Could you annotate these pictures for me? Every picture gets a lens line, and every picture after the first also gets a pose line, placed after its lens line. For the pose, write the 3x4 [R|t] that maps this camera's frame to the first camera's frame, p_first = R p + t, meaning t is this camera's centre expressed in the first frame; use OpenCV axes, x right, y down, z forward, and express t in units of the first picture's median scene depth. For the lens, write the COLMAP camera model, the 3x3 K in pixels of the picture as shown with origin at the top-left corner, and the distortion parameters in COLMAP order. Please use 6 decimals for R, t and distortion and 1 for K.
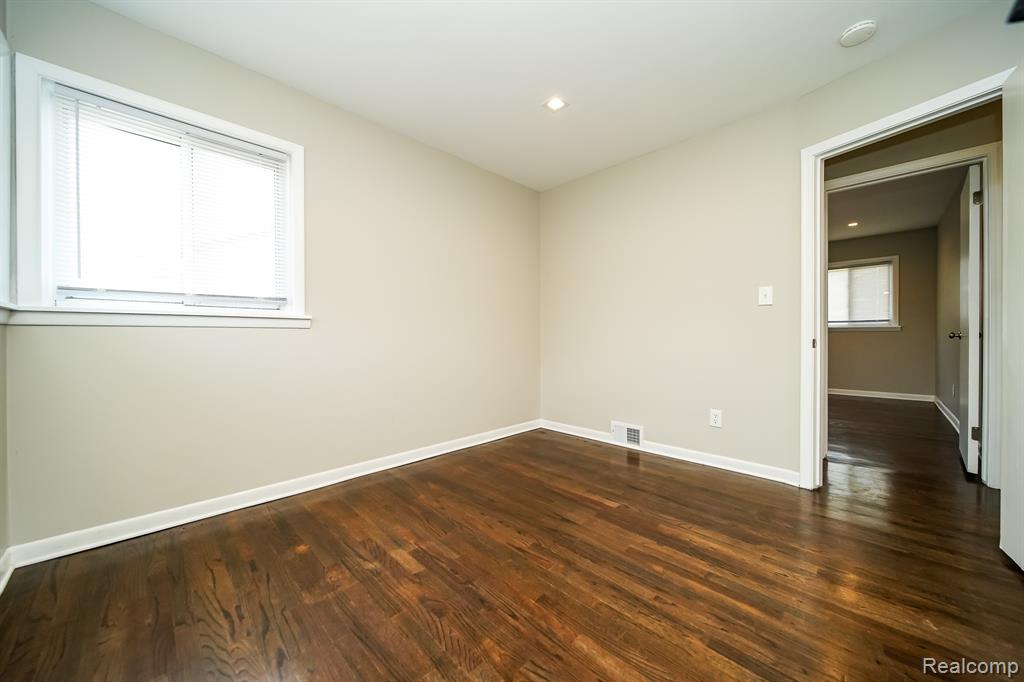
lens RADIAL K [[363.9, 0, 500.5], [0, 363.9, 336.9], [0, 0, 1]] dist [-0.011188, -0.000095]
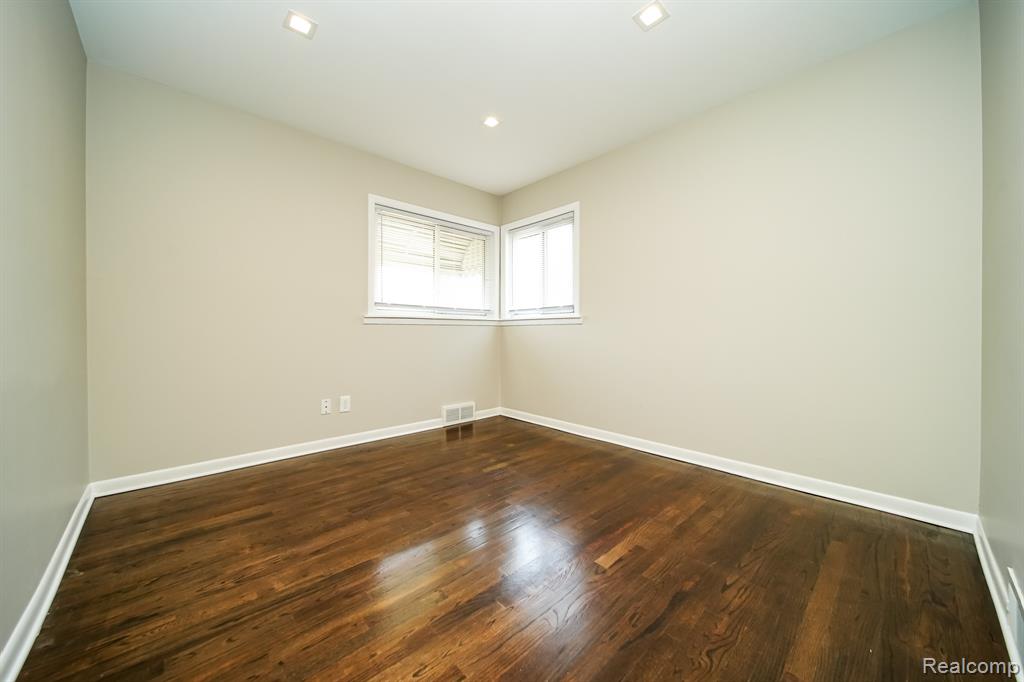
lens RADIAL K [[361.6, 0, 514.9], [0, 361.6, 333.2], [0, 0, 1]] dist [-0.001175, -0.000052]
pose [[-0.010275, 0.005555, -0.999932, 1.245247], [0.002909, 0.999981, 0.005526, 0.004266], [0.999943, -0.002852, -0.010291, 1.009842]]
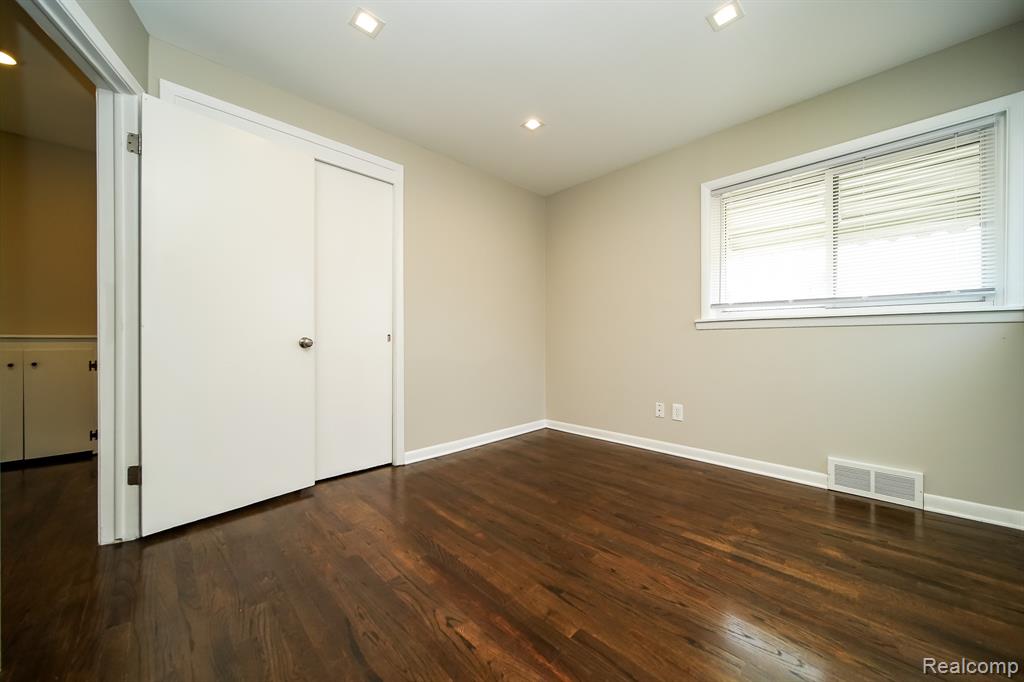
lens RADIAL K [[369.5, 0, 510.1], [0, 369.5, 337.3], [0, 0, 1]] dist [0.000714, -0.000041]
pose [[-0.999961, 0.004771, -0.007472, 0.300518], [0.004880, 0.999880, -0.014708, 0.022189], [0.007401, -0.014744, -0.999864, 1.918459]]
